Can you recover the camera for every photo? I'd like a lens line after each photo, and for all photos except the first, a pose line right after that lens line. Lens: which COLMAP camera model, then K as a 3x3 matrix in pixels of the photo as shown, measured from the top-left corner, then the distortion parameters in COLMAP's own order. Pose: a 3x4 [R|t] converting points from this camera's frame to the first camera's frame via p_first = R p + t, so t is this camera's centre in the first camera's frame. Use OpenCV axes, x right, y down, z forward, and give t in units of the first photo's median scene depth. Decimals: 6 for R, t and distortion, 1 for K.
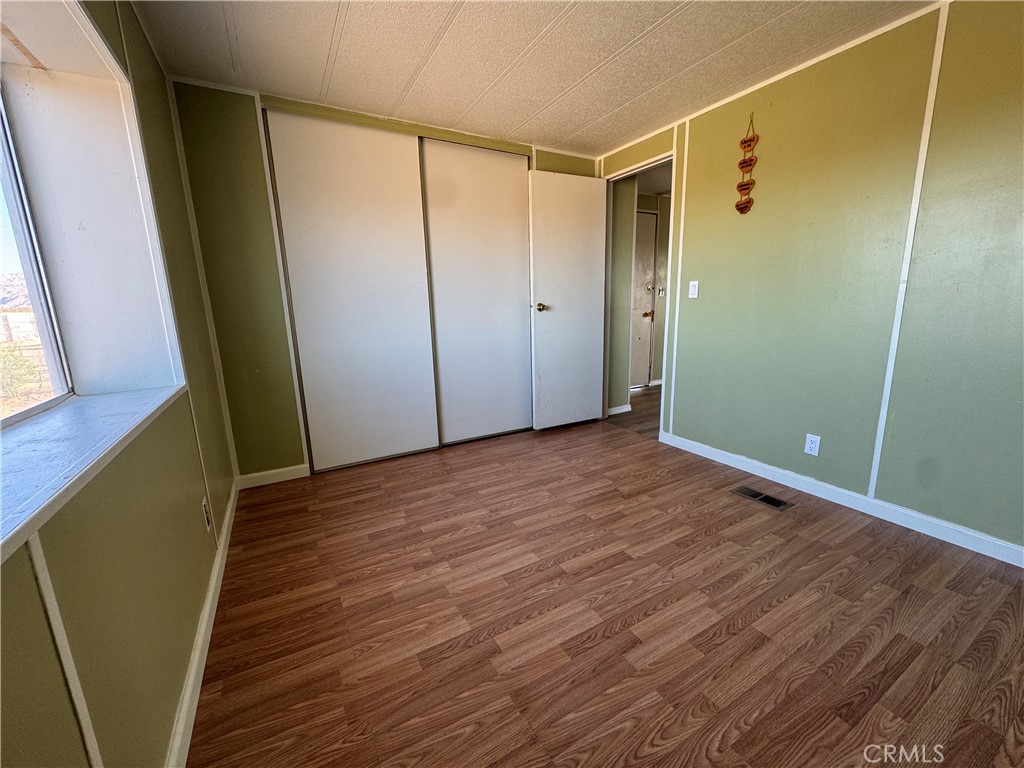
lens RADIAL K [[409.9, 0, 512.4], [0, 409.9, 384.8], [0, 0, 1]] dist [-0.005429, 0.001121]
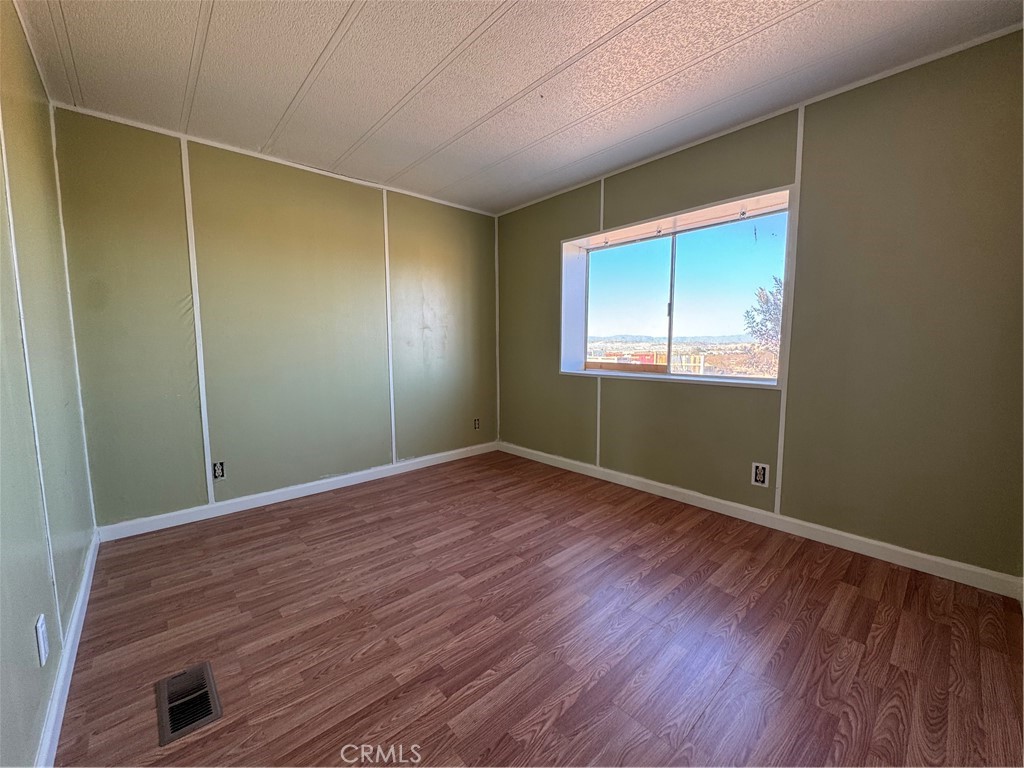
lens RADIAL K [[409.9, 0, 511.9], [0, 409.9, 383.1], [0, 0, 1]] dist [-0.005429, 0.001121]
pose [[-0.976303, 0.050313, -0.210479, 0.359815], [-0.013923, 0.955981, 0.293099, -0.368526], [0.215960, 0.289084, -0.932626, 1.891514]]
